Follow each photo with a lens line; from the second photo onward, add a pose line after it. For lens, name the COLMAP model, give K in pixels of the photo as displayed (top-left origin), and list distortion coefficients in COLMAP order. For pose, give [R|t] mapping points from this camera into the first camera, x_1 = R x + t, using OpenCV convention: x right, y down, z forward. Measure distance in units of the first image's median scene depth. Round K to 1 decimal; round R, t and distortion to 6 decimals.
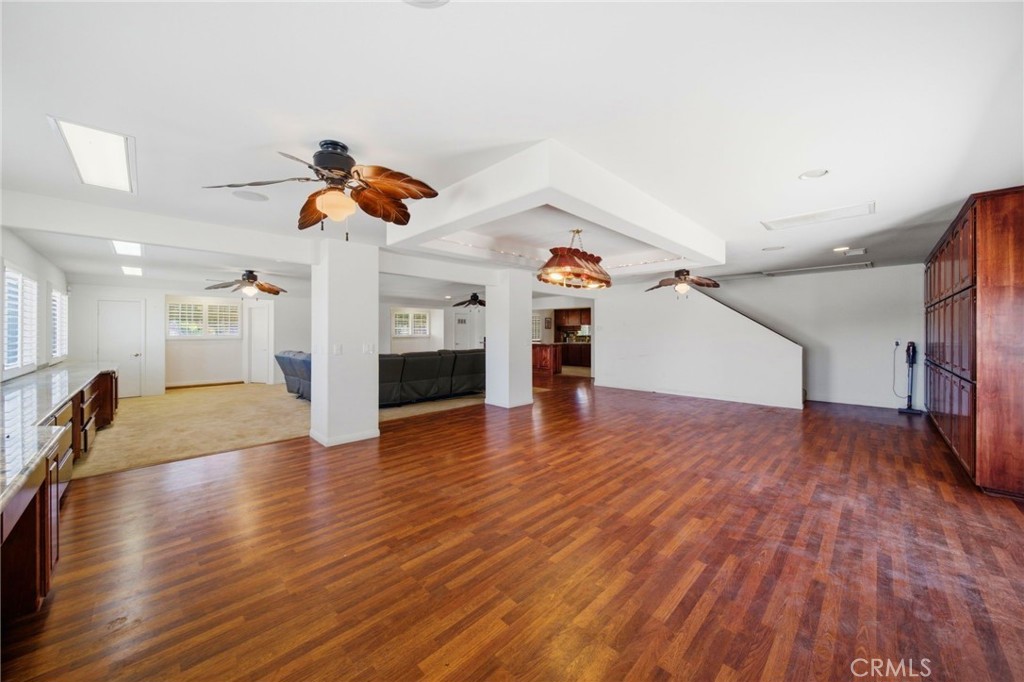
lens RADIAL K [[362.9, 0, 515.4], [0, 362.9, 335.9], [0, 0, 1]] dist [0.000496, -0.000625]
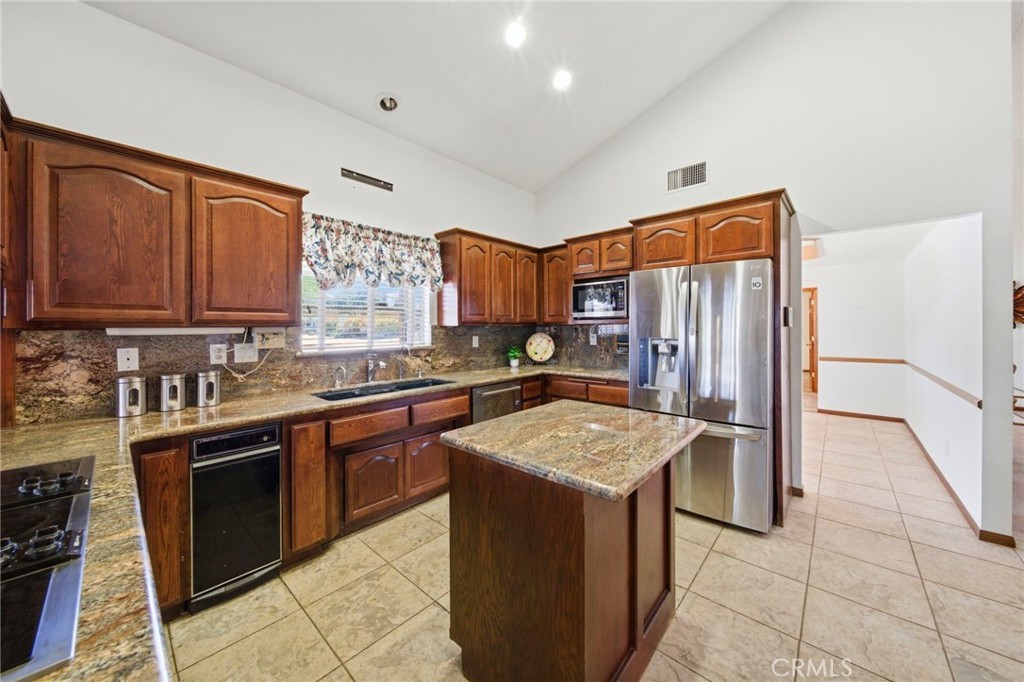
lens RADIAL K [[362.9, 0, 507.0], [0, 362.9, 331.9], [0, 0, 1]] dist [0.000496, -0.000625]
pose [[0.999372, -0.003106, 0.035290, 0.273132], [0.002945, 0.999985, 0.004639, -0.012350], [-0.035304, -0.004532, 0.999366, 0.898855]]
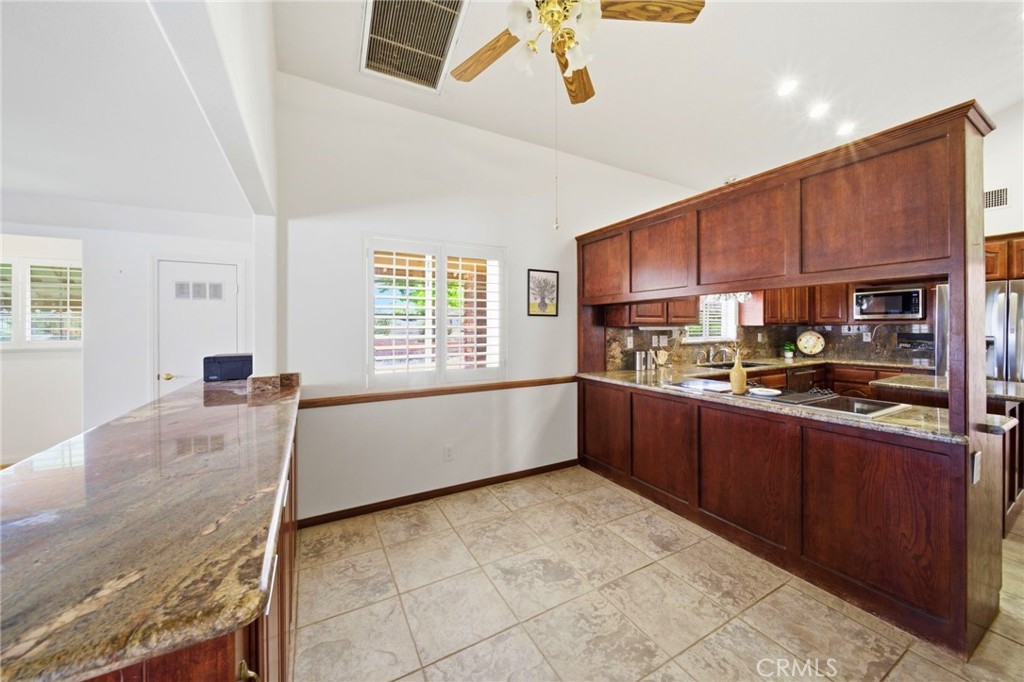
lens RADIAL K [[362.9, 0, 510.3], [0, 362.9, 330.5], [0, 0, 1]] dist [0.000496, -0.000625]
pose [[0.955968, 0.004185, -0.293442, 0.135673], [-0.002695, 0.999981, 0.005483, -0.012046], [0.293460, -0.004451, 0.955961, 0.760420]]
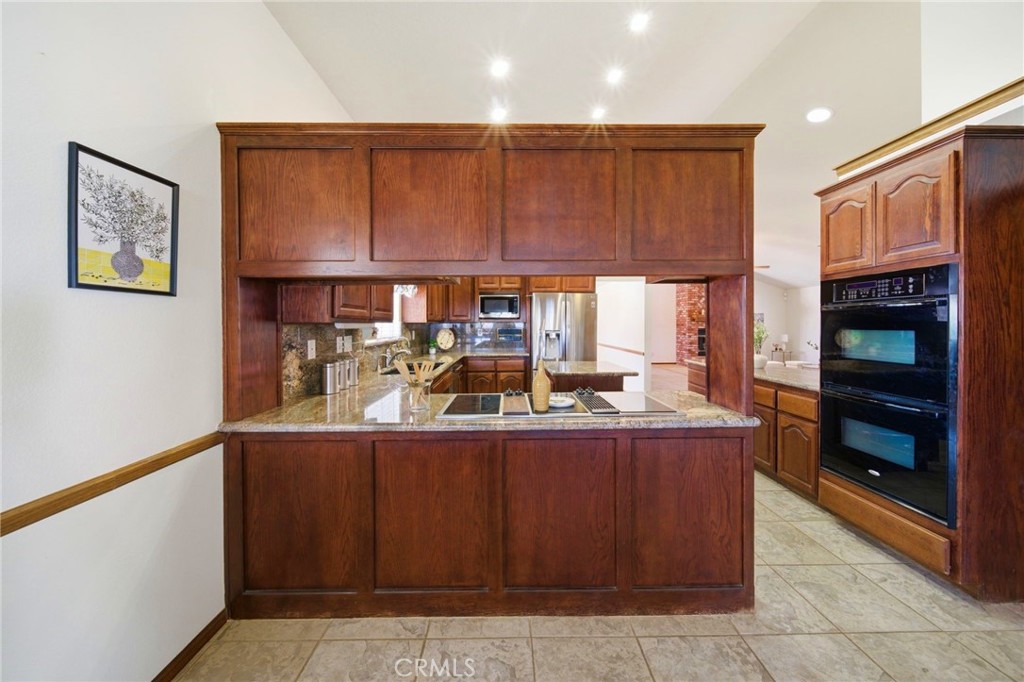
lens RADIAL K [[362.9, 0, 512.6], [0, 362.9, 328.2], [0, 0, 1]] dist [0.000496, -0.000625]
pose [[0.709309, -0.005752, 0.704874, 0.092938], [0.003213, 0.999983, 0.004927, -0.011865], [-0.704890, -0.001230, 0.709316, 0.861840]]
